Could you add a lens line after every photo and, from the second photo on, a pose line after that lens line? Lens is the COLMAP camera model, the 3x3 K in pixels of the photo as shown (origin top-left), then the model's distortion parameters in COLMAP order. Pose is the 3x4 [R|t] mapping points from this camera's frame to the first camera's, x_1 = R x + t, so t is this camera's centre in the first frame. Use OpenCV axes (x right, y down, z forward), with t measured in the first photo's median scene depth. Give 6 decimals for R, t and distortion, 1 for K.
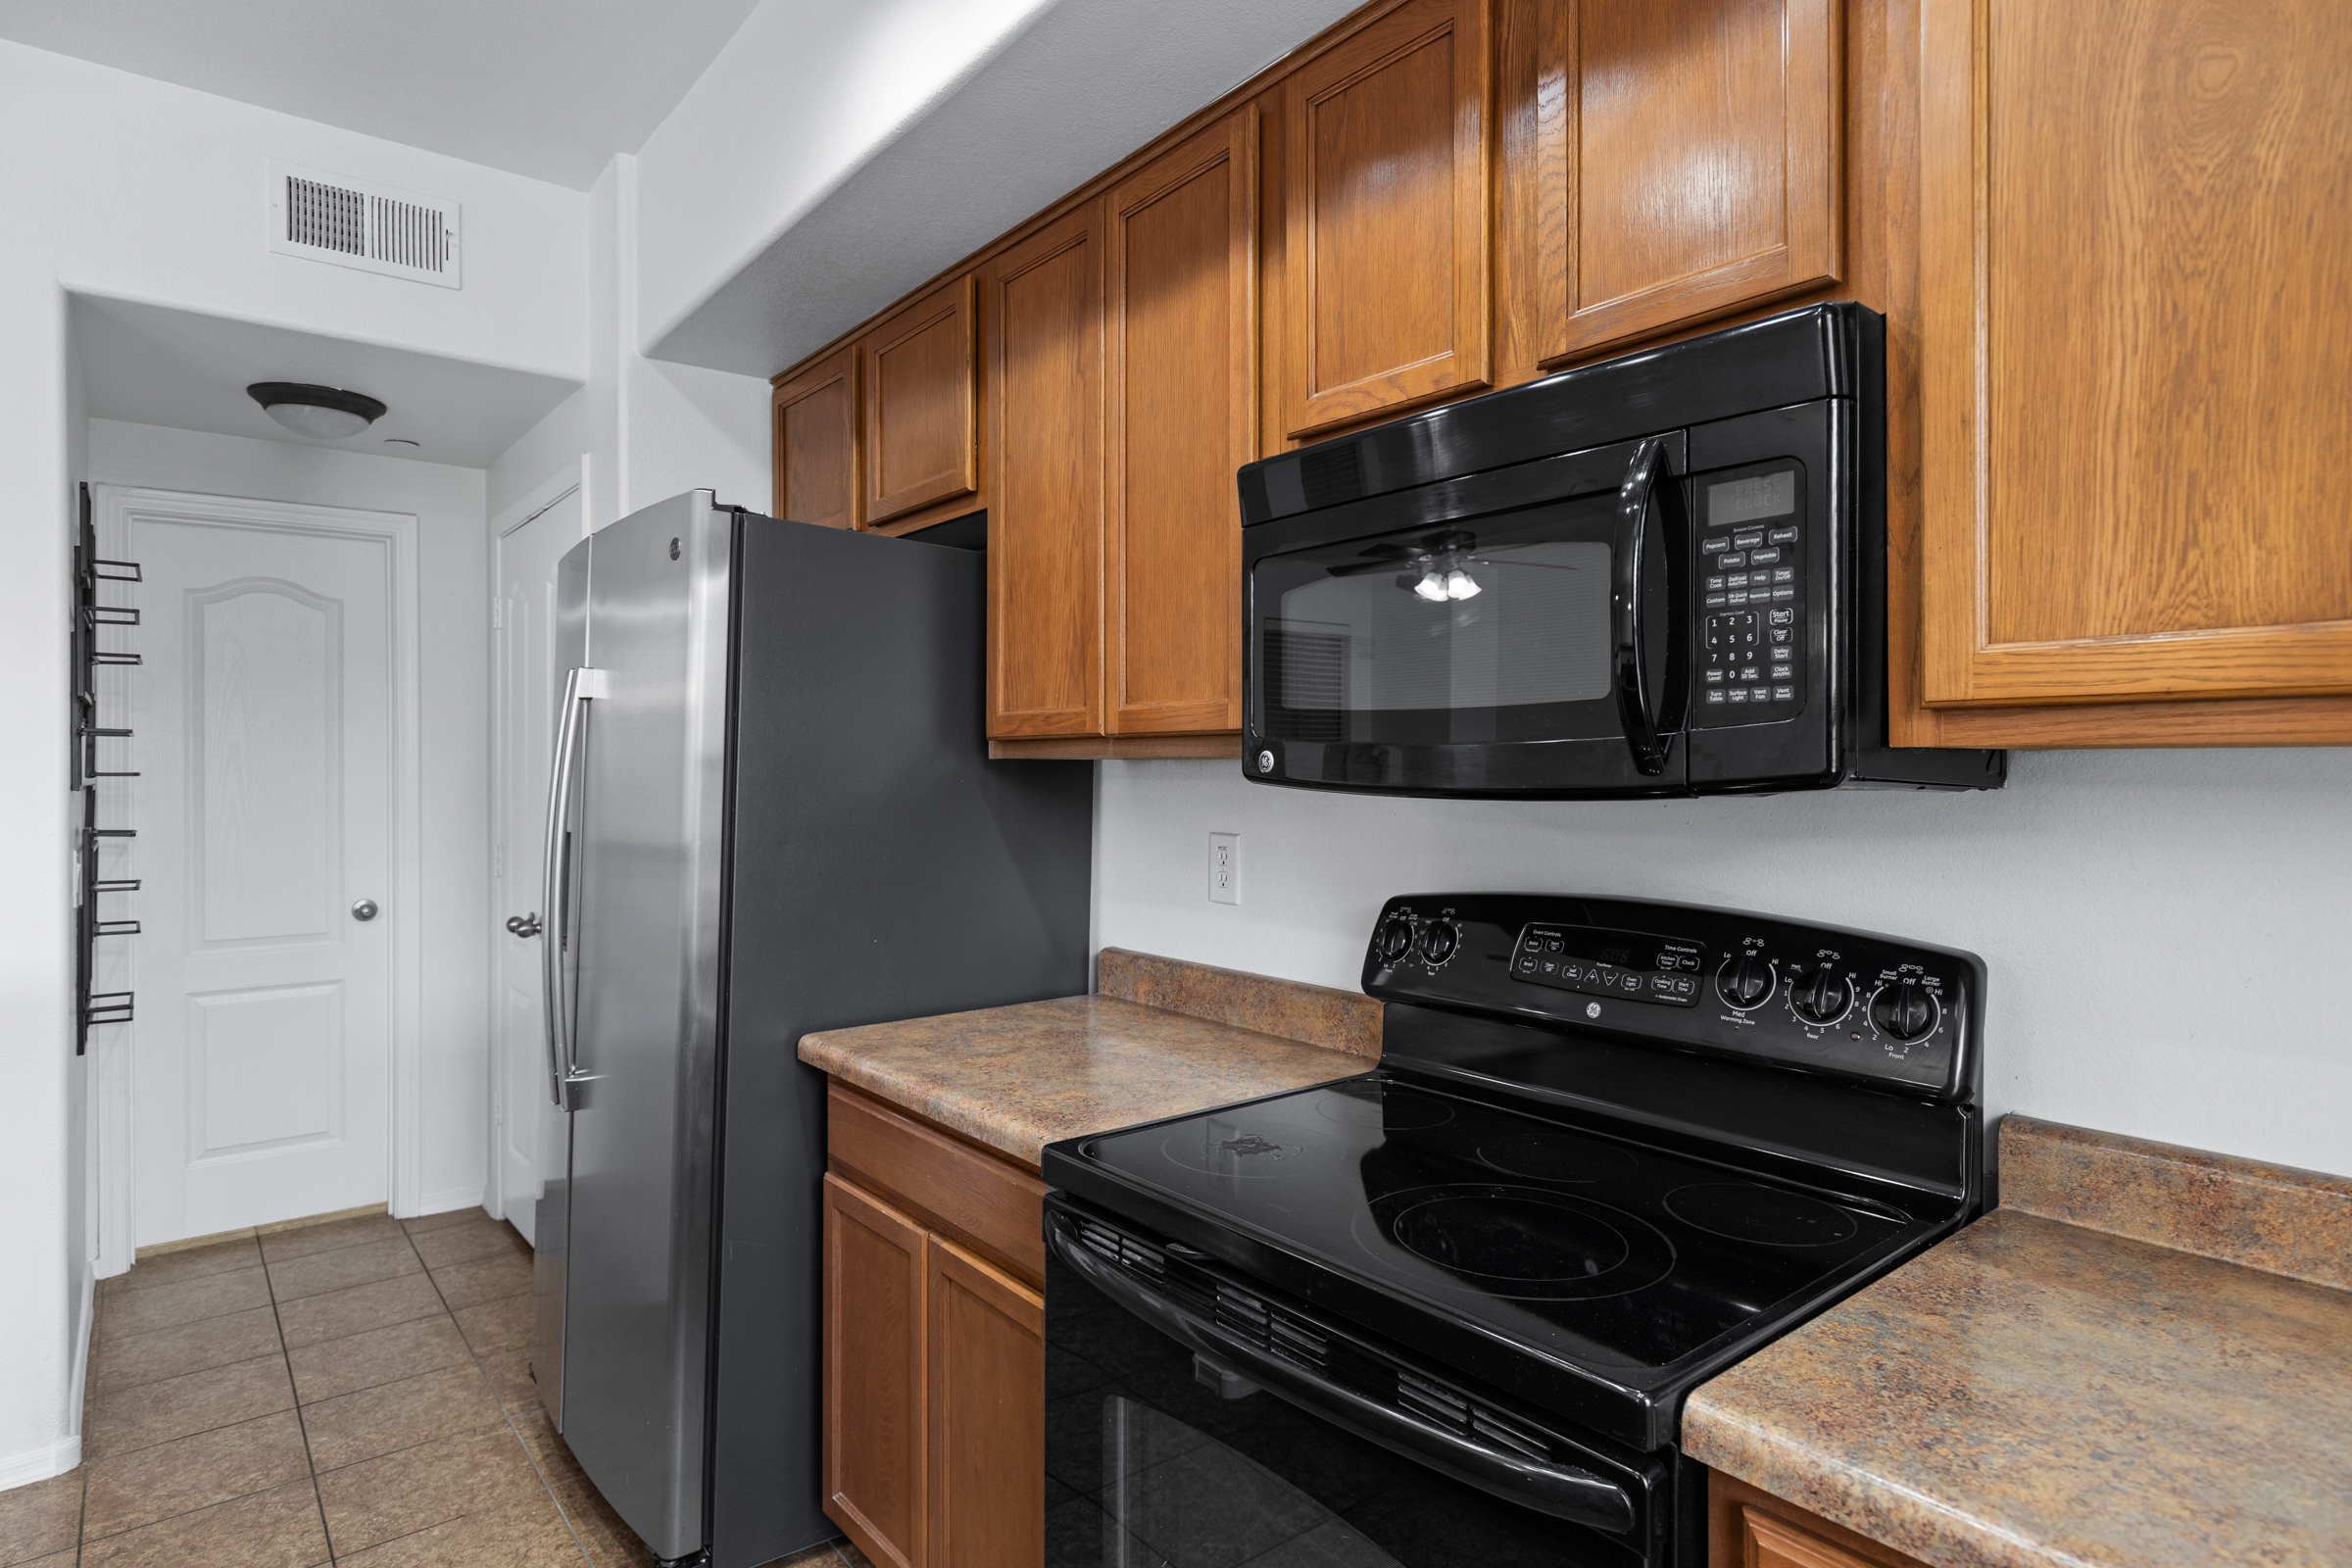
lens RADIAL K [[1301.8, 0, 1178.9], [0, 1301.8, 770.3], [0, 0, 1]] dist [0.034431, 0.000370]
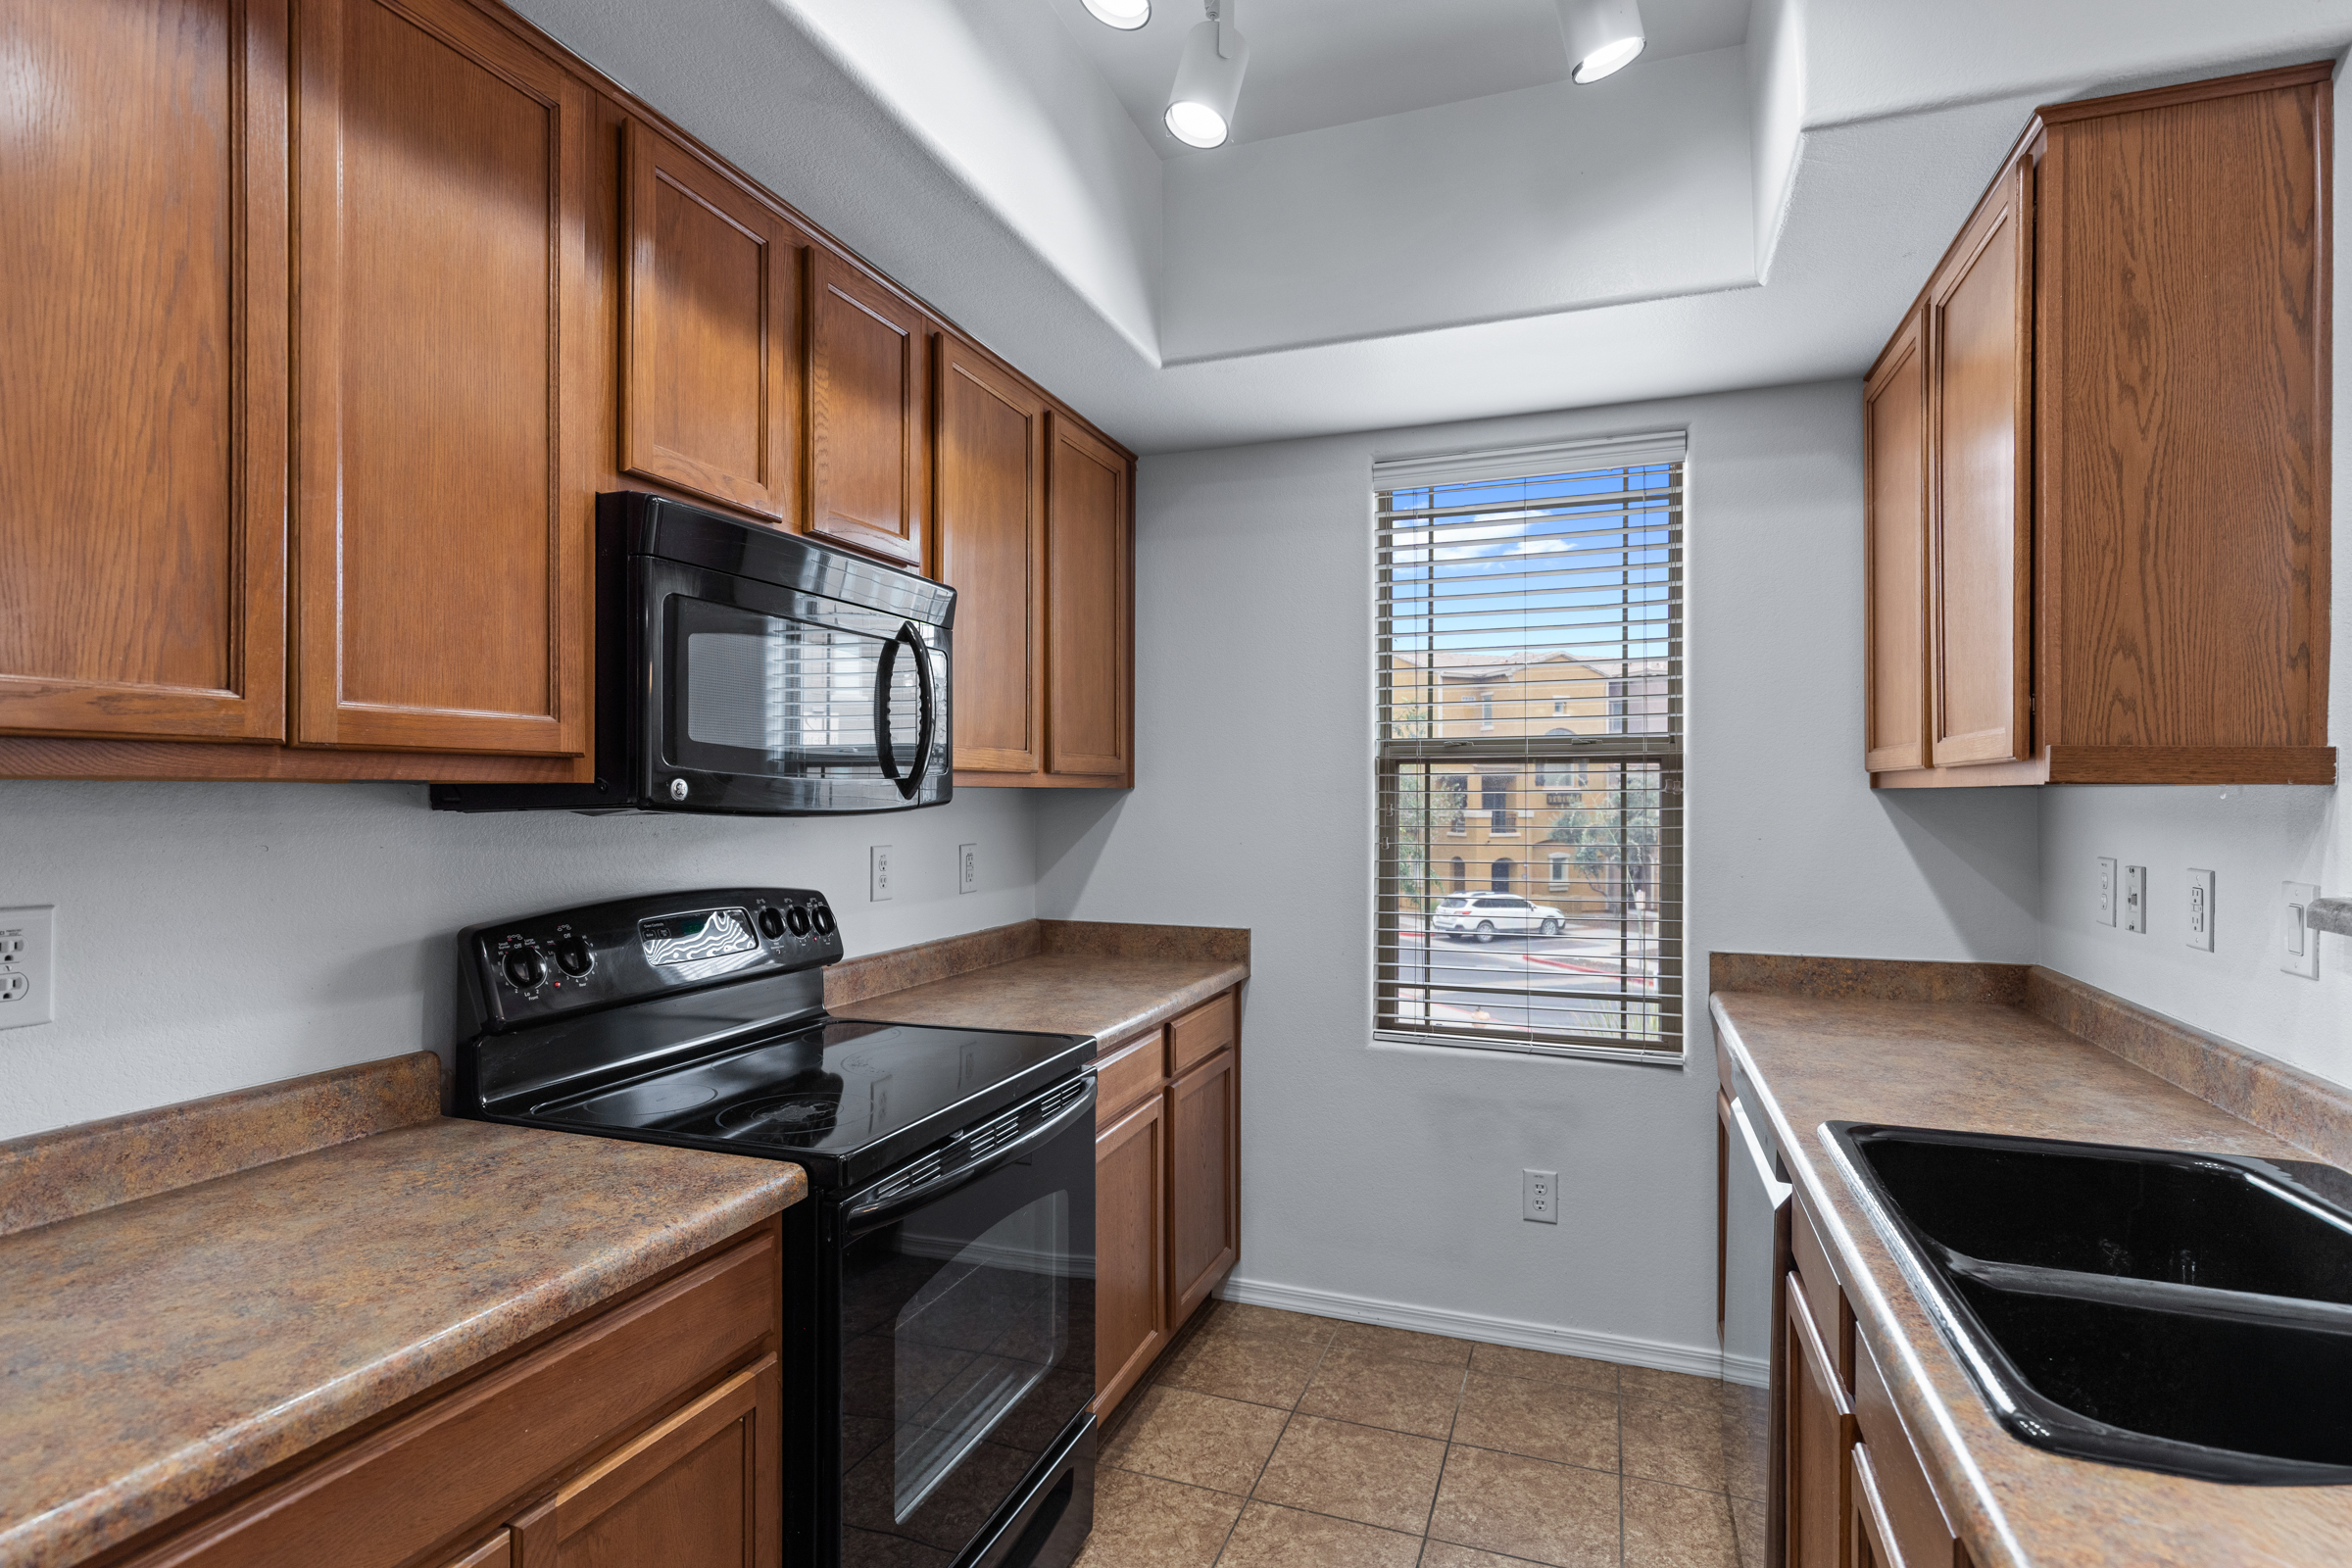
lens RADIAL K [[1160.5, 0, 1172.1], [0, 1160.5, 792.7], [0, 0, 1]] dist [0.003969, -0.001757]
pose [[-0.503105, -0.001400, 0.864224, -0.843392], [-0.002709, 0.999996, 0.000043, -0.004036], [-0.864221, -0.002319, -0.503107, 1.012518]]
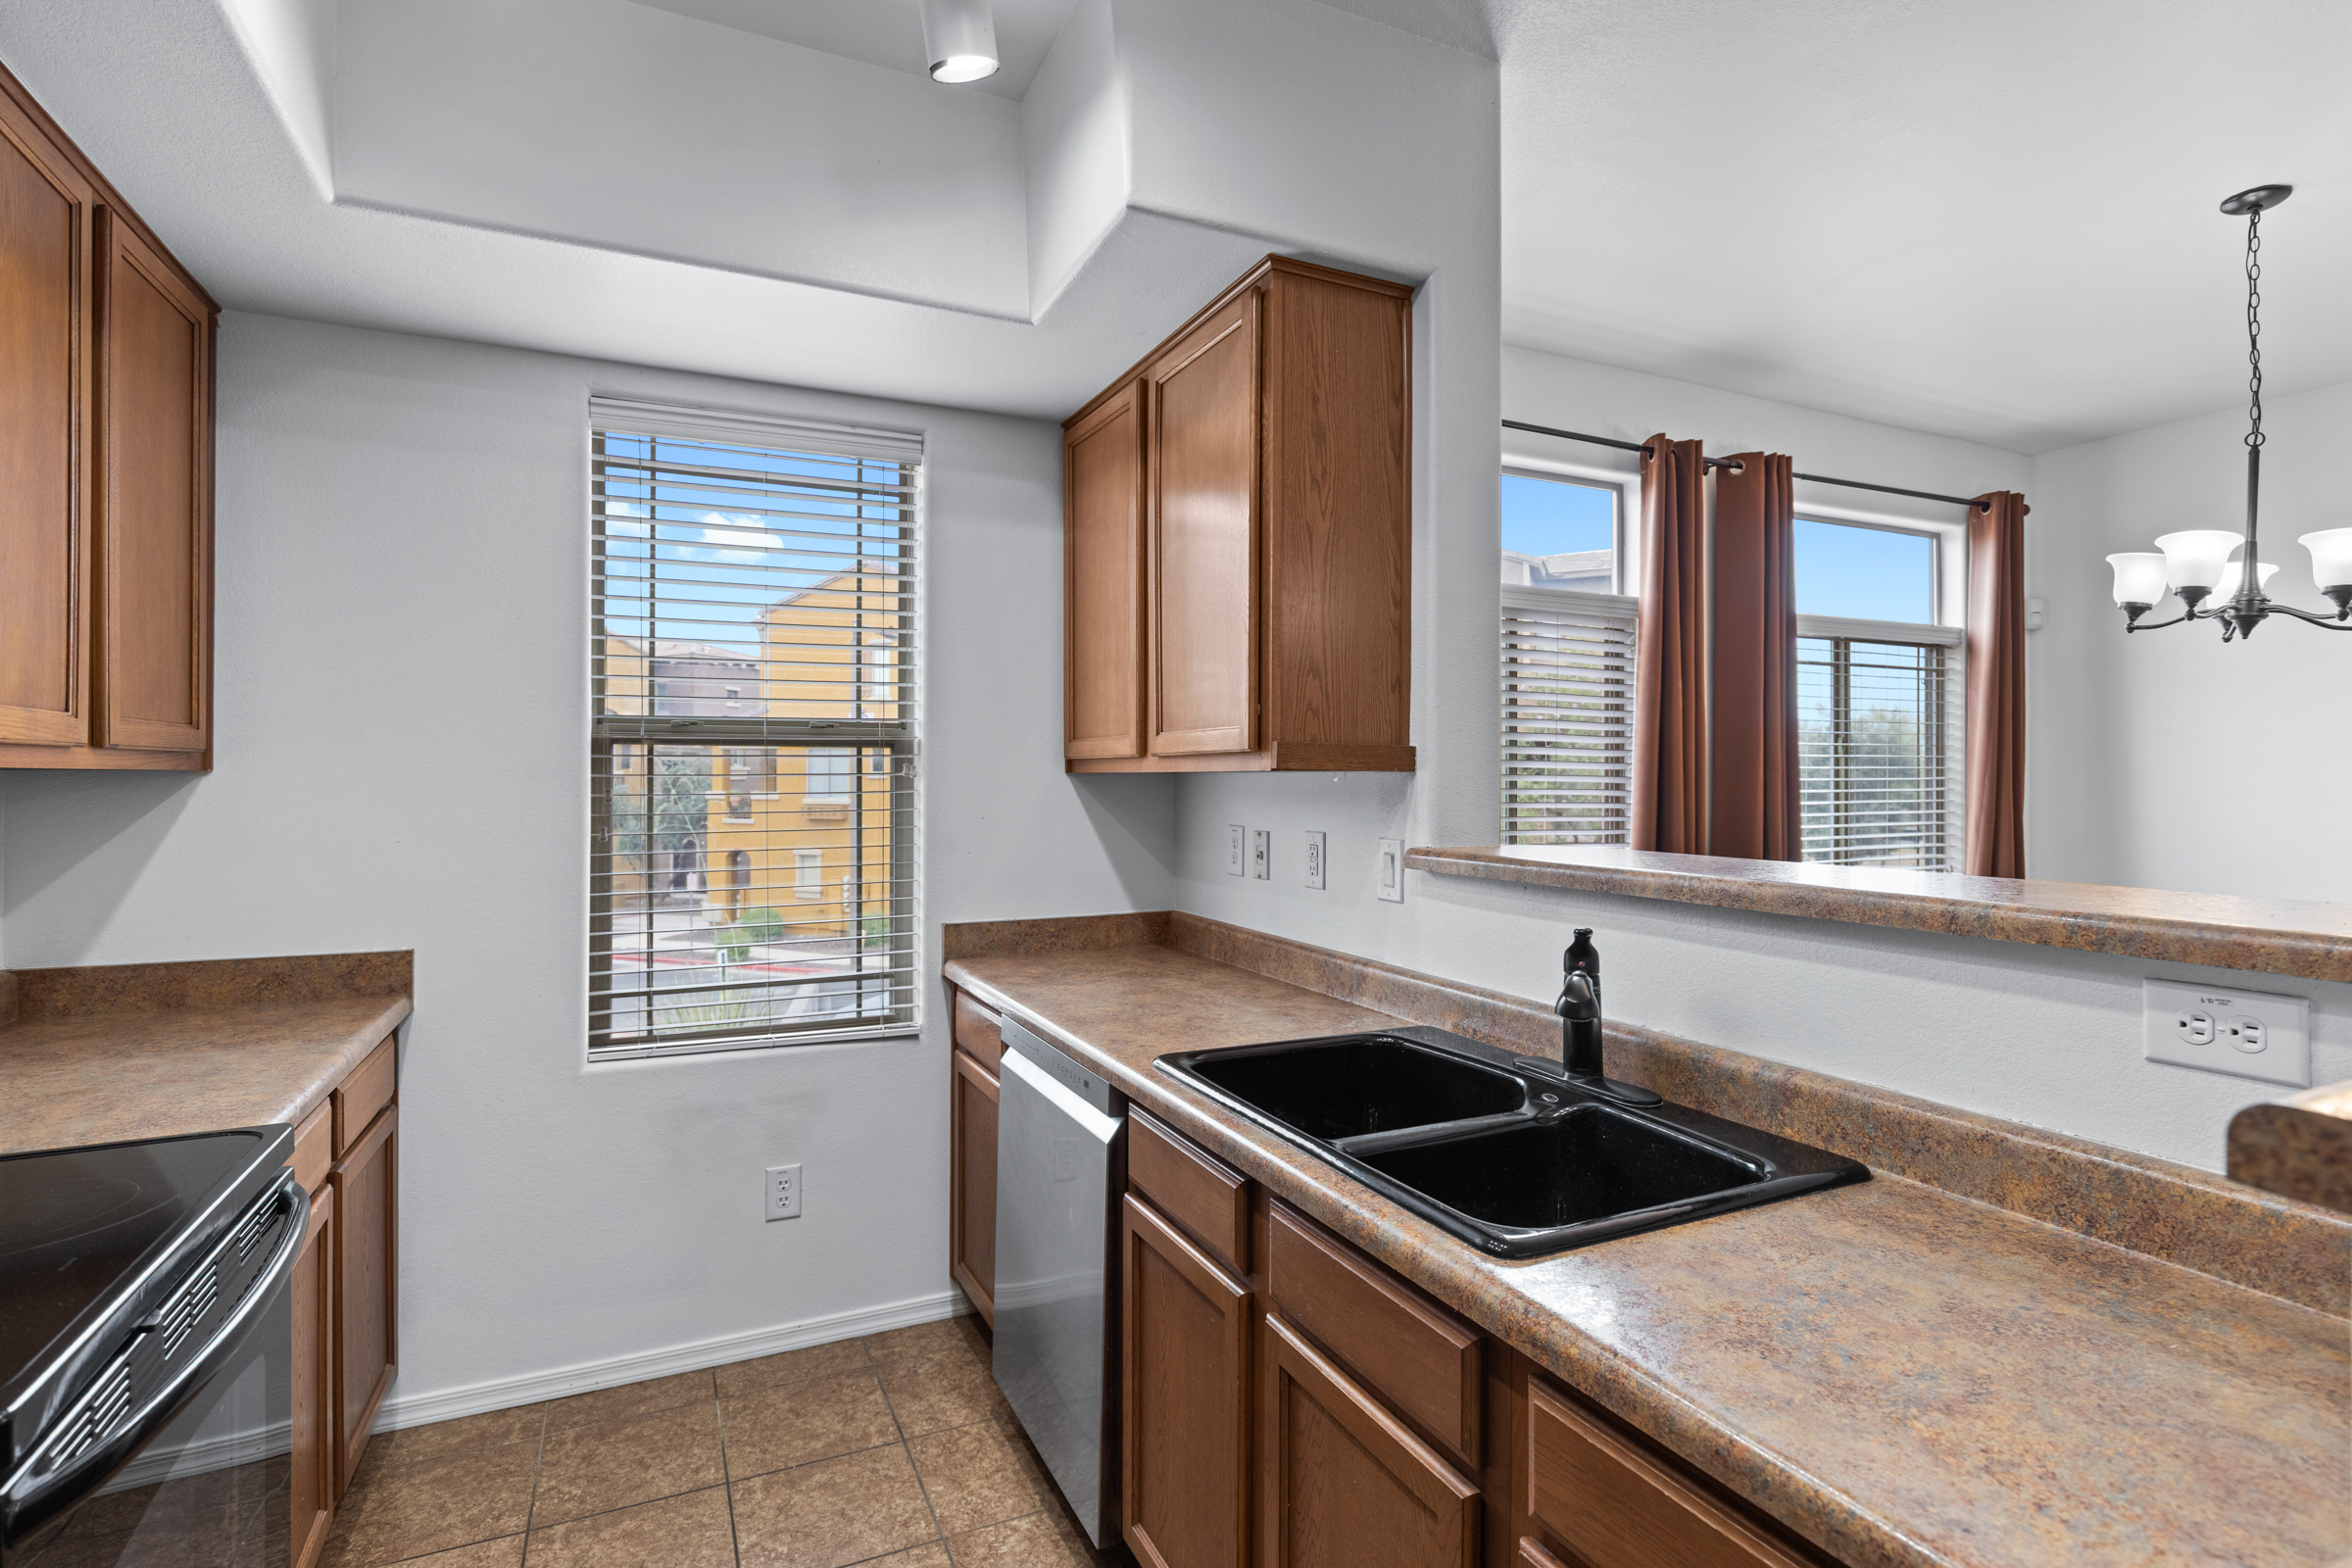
lens RADIAL K [[1160.5, 0, 1170.7], [0, 1160.5, 773.6], [0, 0, 1]] dist [0.003969, -0.001757]
pose [[-0.968853, -0.001412, 0.247632, -0.610700], [-0.002157, 0.999994, -0.002739, -0.005857], [-0.247627, -0.003188, -0.968850, 1.137657]]
